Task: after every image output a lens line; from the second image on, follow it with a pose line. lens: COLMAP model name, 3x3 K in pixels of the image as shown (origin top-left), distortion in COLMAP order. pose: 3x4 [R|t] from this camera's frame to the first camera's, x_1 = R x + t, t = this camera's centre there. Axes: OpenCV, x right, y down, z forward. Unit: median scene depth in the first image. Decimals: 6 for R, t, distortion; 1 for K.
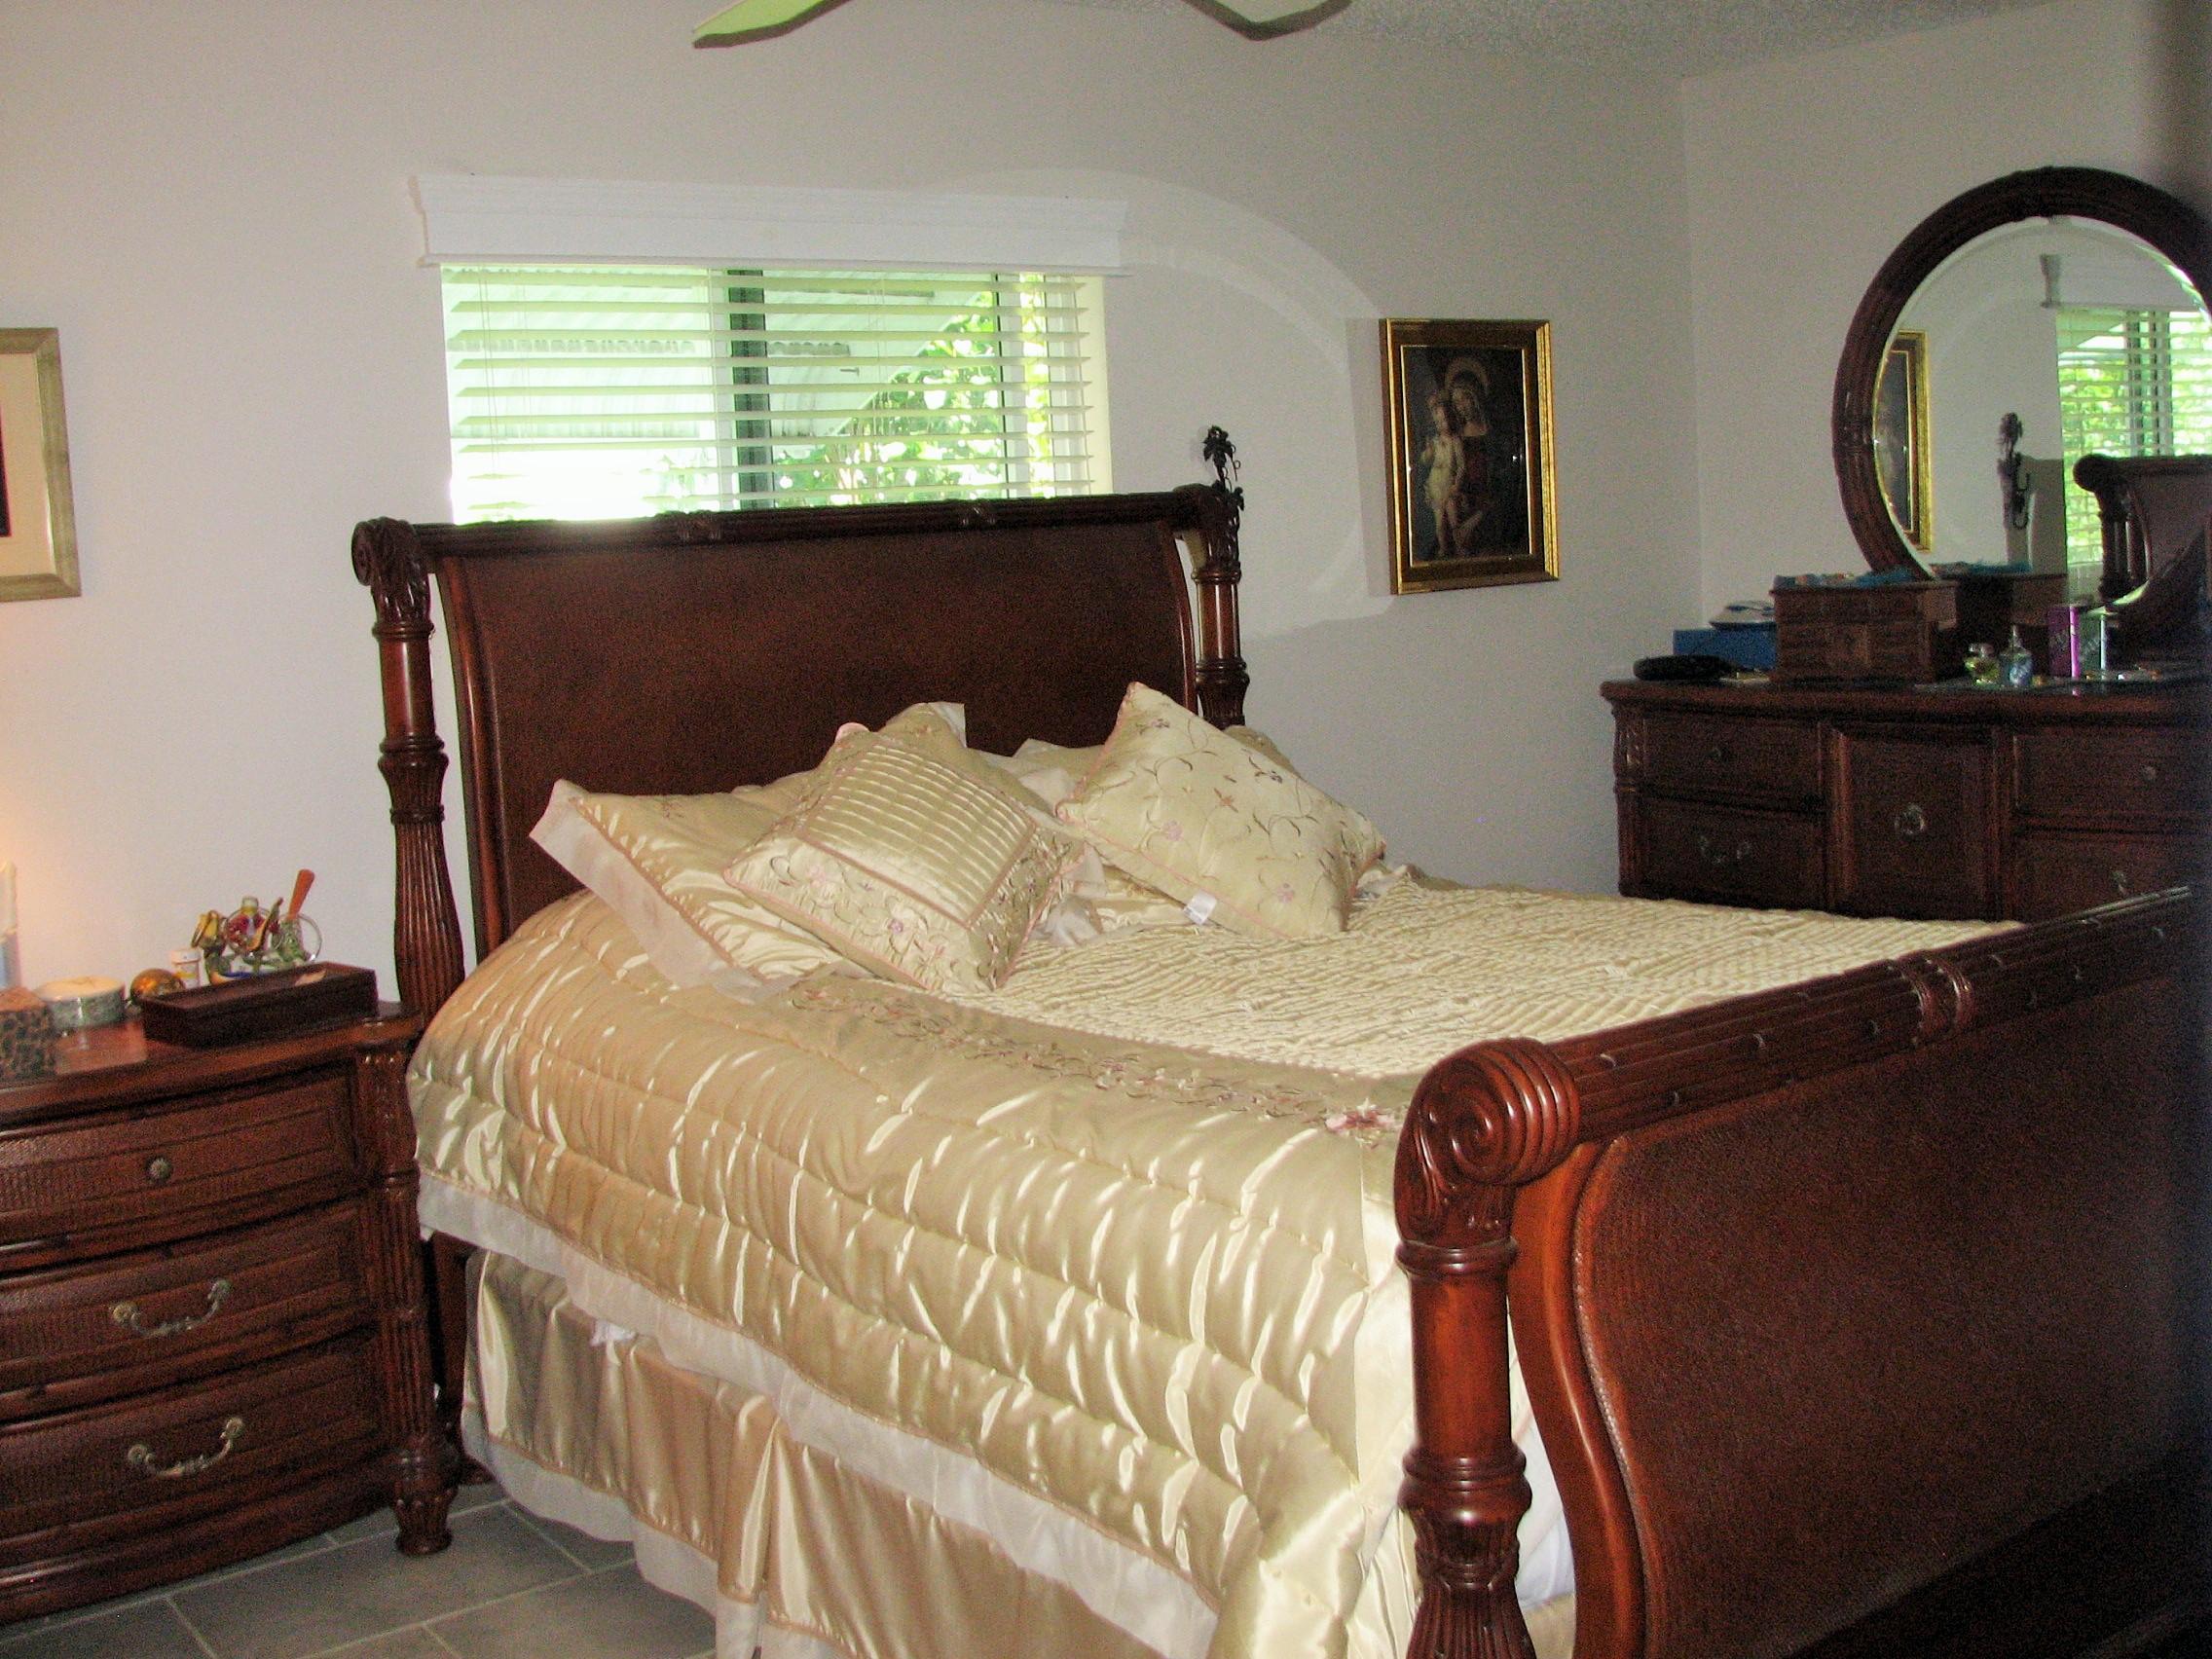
lens RADIAL K [[2379.8, 0, 1116.6], [0, 2379.8, 819.7], [0, 0, 1]] dist [-0.141595, 0.000000]
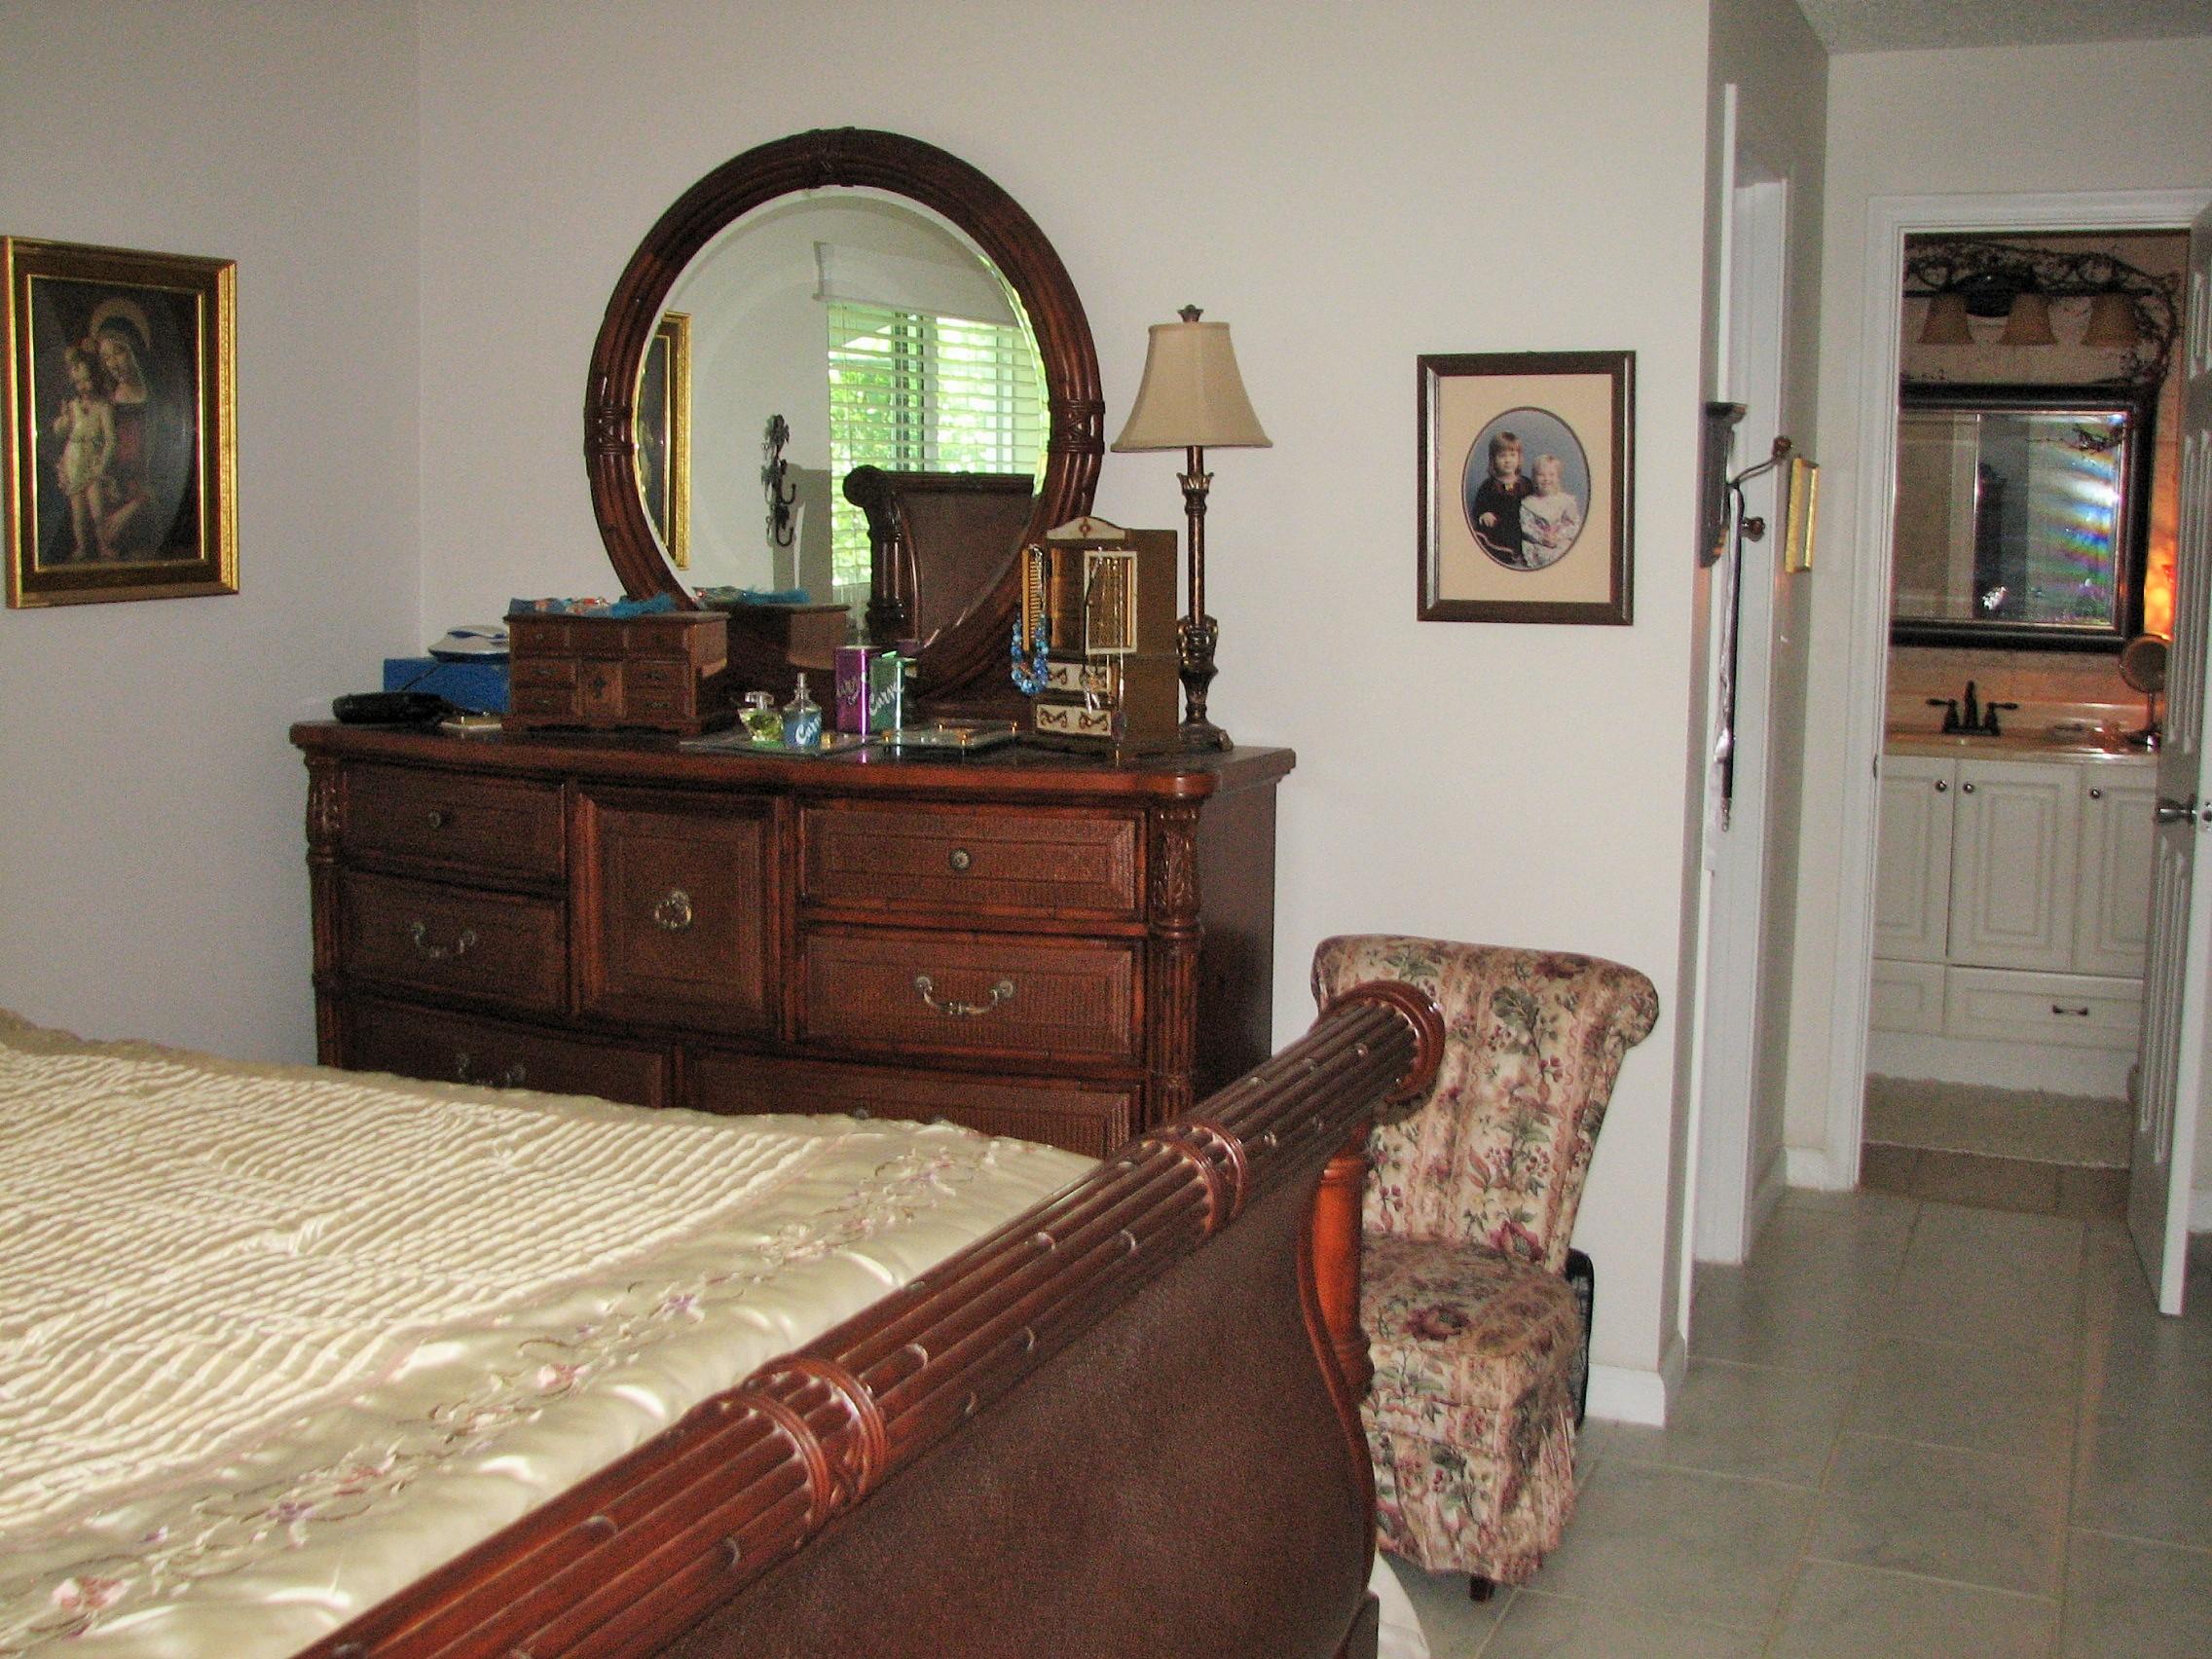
lens RADIAL K [[2379.8, 0, 1013.0], [0, 2379.8, 805.6], [0, 0, 1]] dist [-0.141595, 0.000000]
pose [[0.882912, 0.006996, 0.469486, 0.051488], [-0.008077, 0.999967, 0.000290, -0.034004], [-0.469469, -0.004048, 0.882940, 0.199605]]
